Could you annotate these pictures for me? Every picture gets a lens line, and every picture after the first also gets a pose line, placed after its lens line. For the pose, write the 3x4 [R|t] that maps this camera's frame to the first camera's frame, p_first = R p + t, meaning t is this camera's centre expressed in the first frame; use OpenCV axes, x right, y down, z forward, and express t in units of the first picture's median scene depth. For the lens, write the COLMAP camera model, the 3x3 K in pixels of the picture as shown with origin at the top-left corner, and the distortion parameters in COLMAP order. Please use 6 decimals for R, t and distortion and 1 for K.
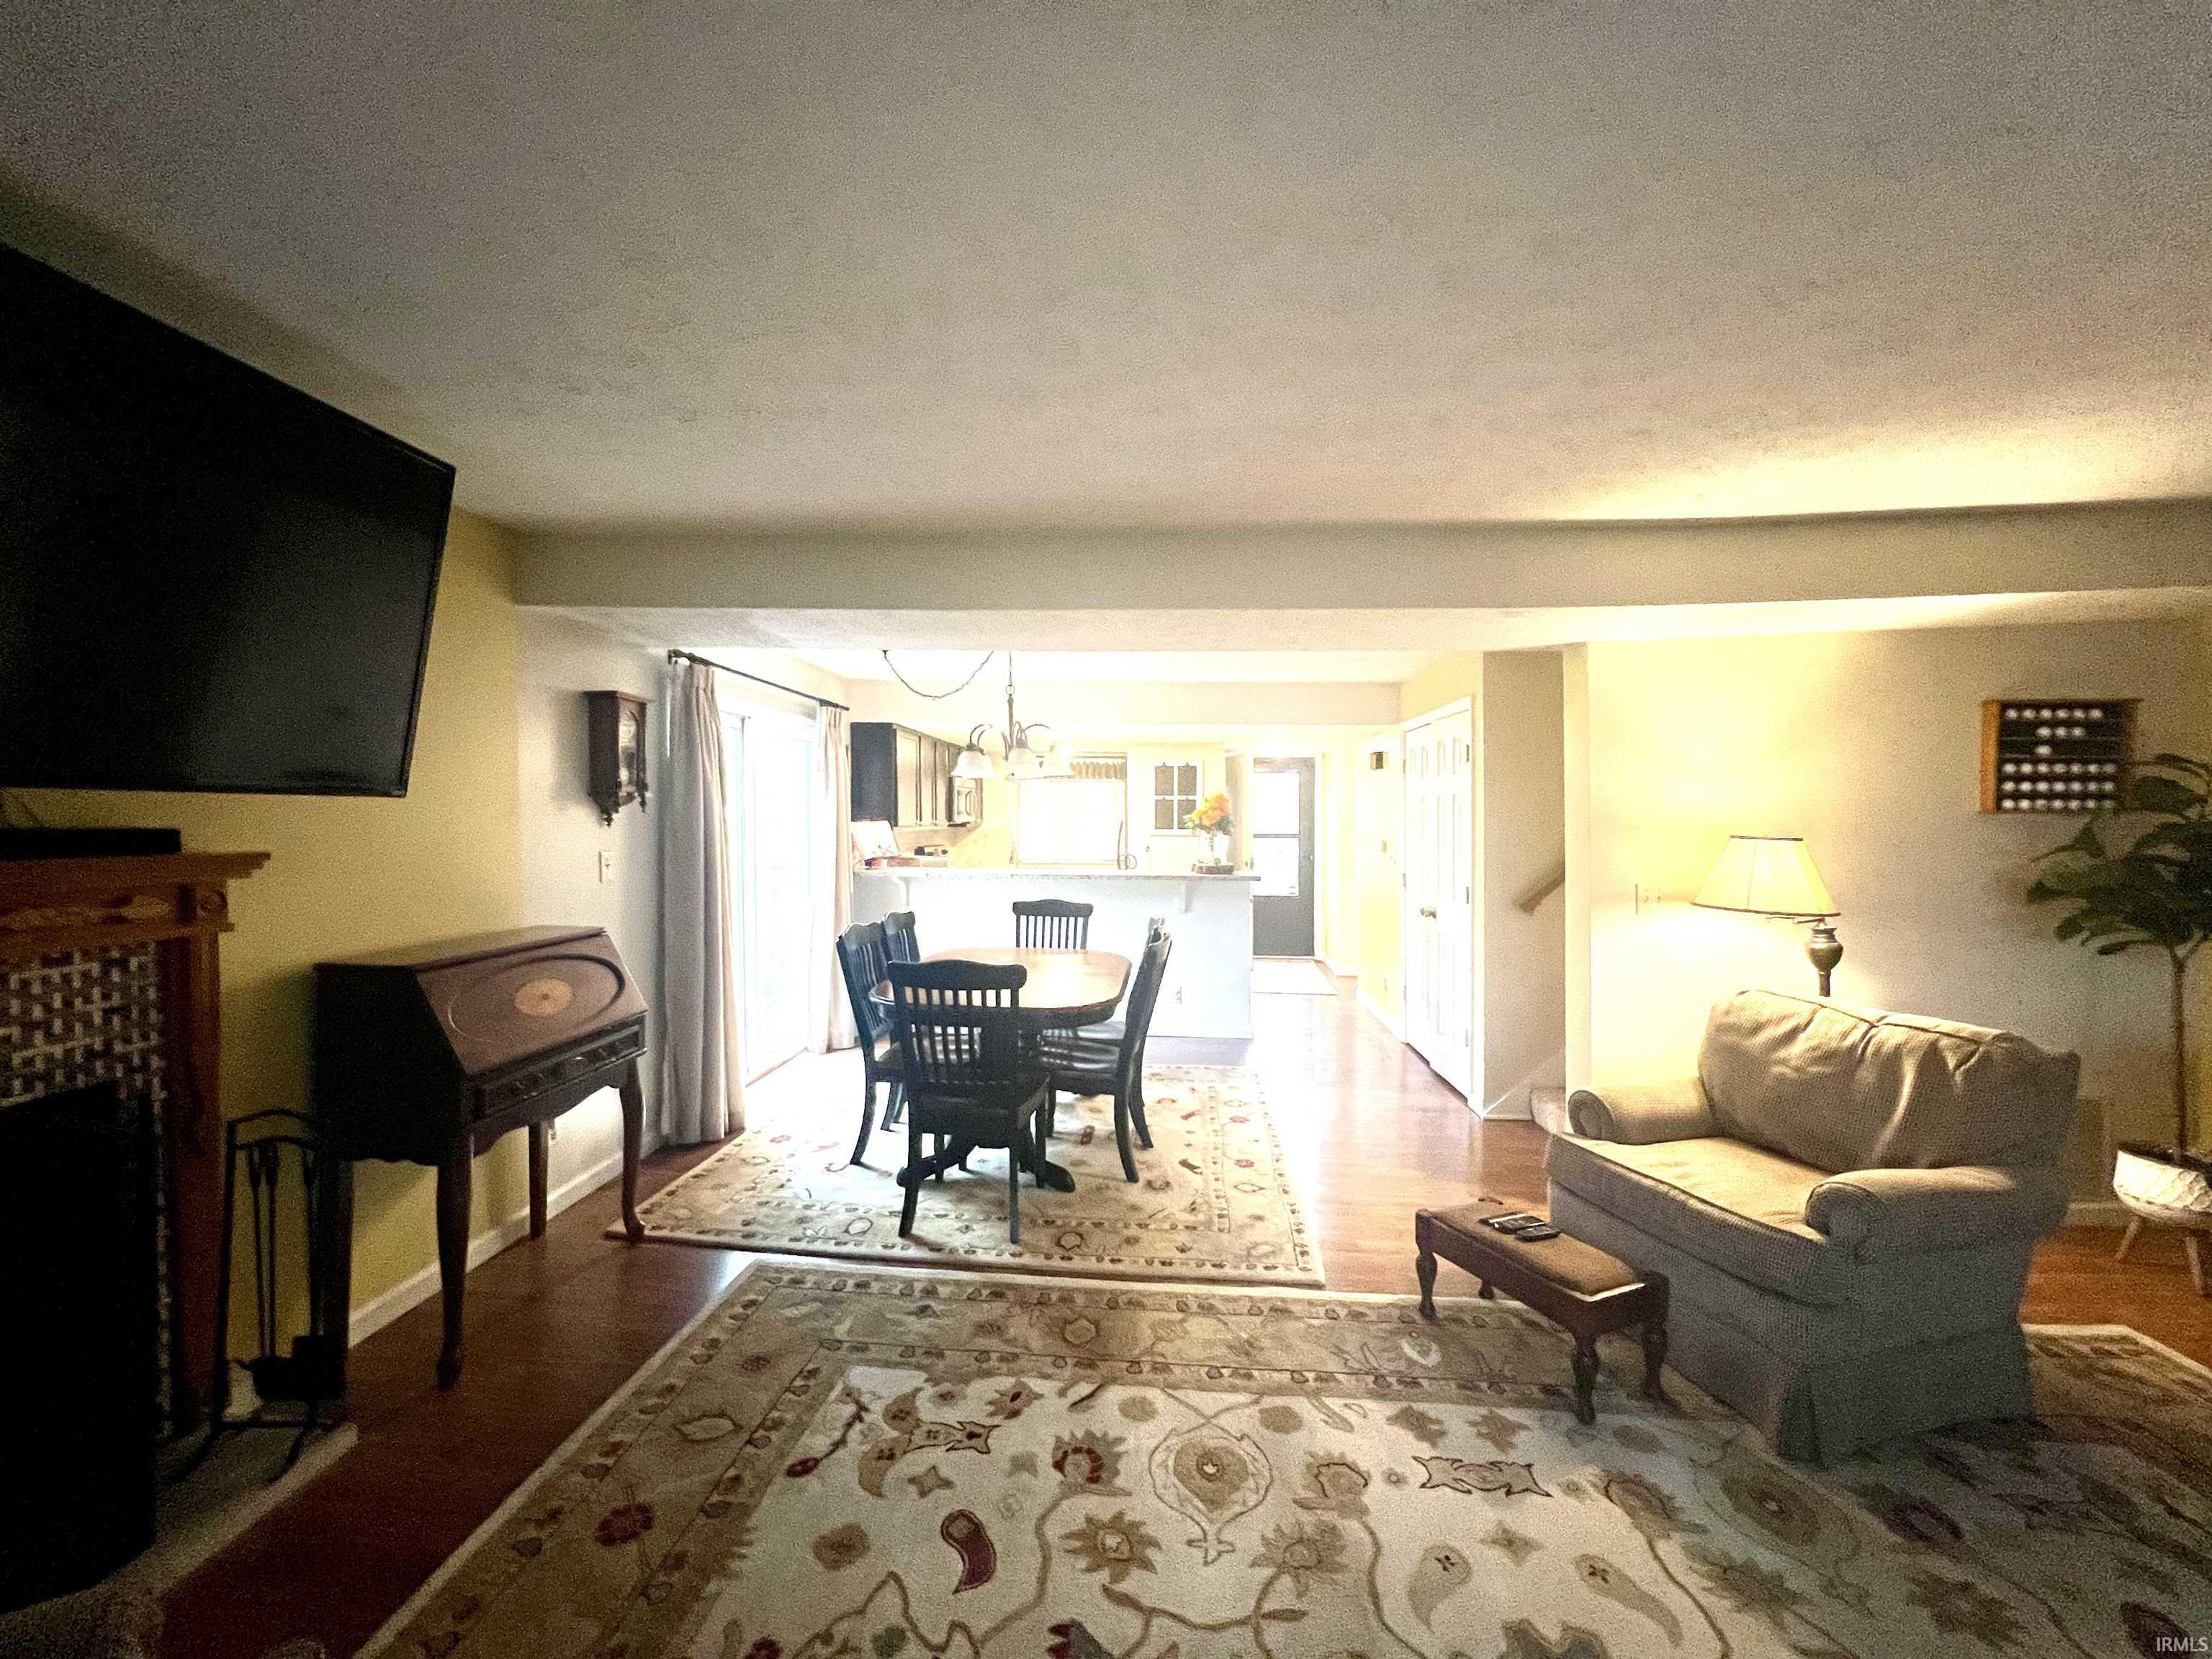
lens RADIAL K [[881.3, 0, 1101.3], [0, 881.3, 826.6], [0, 0, 1]] dist [-0.000229, -0.000568]
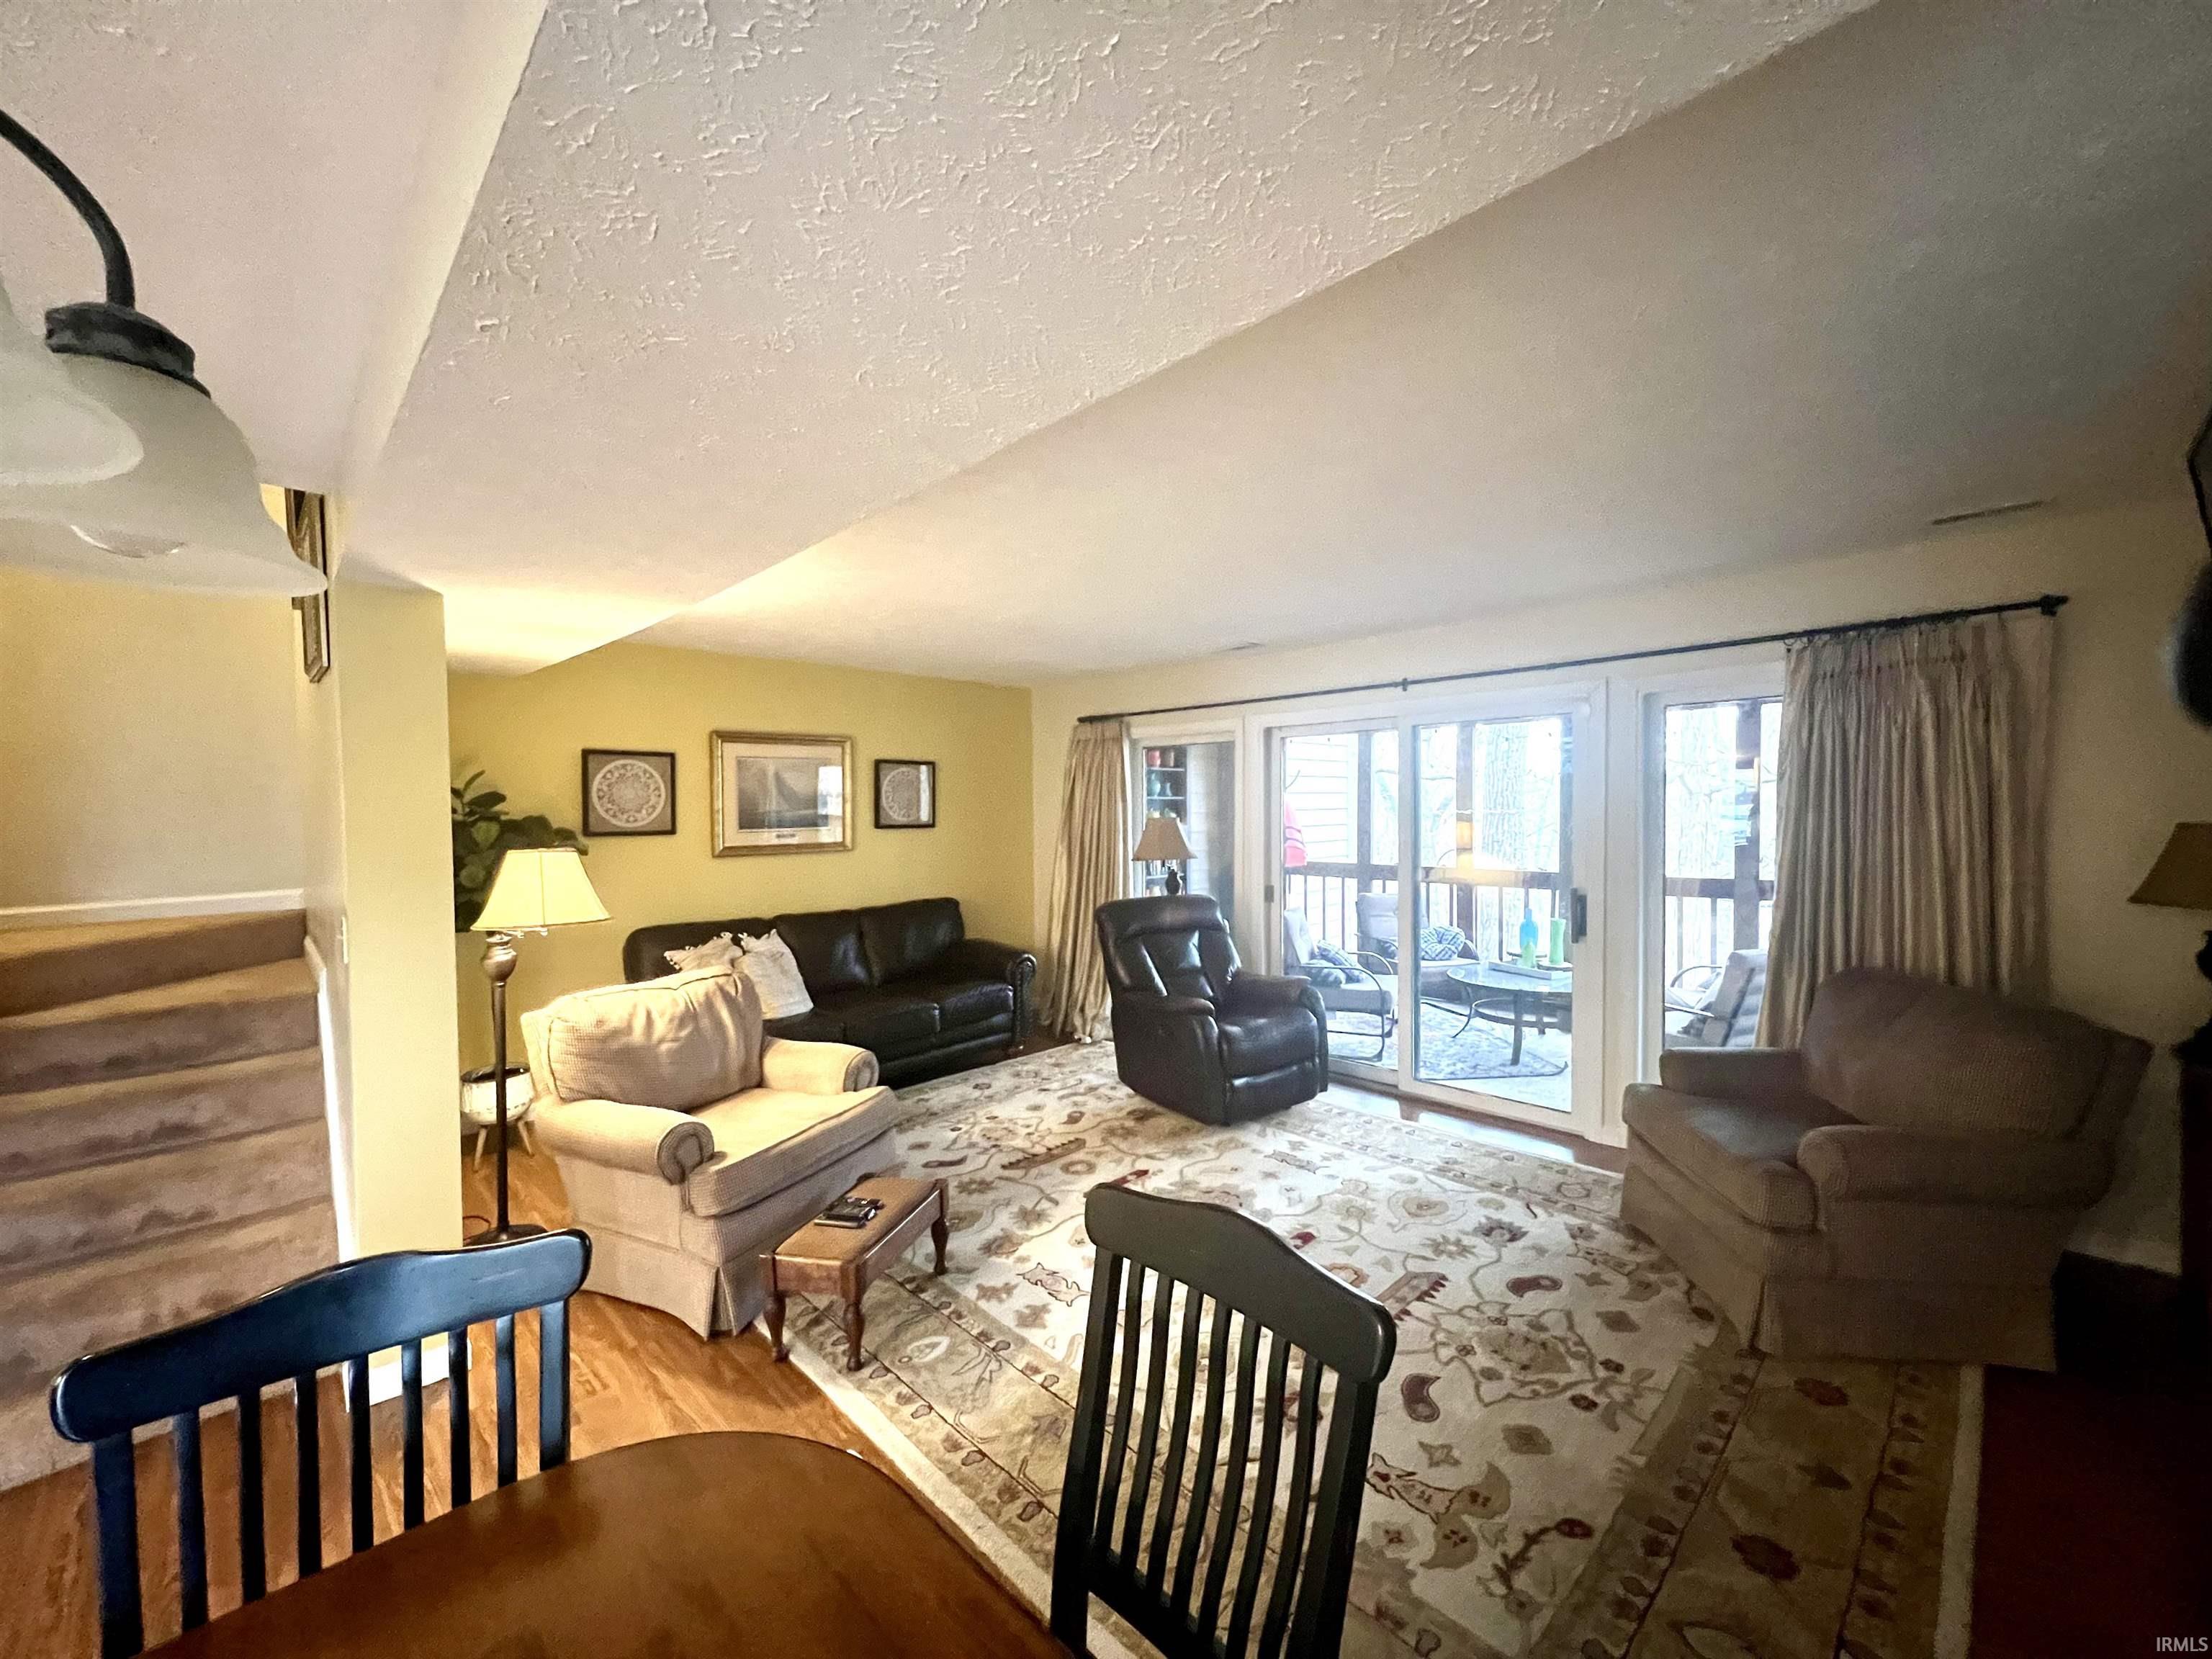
lens RADIAL K [[881.3, 0, 1101.7], [0, 881.3, 830.0], [0, 0, 1]] dist [-0.000229, -0.000568]
pose [[-0.753969, -0.006055, 0.656882, -0.536486], [0.015290, 0.999525, 0.026764, -0.039425], [-0.656732, 0.030223, -0.753518, 1.889392]]
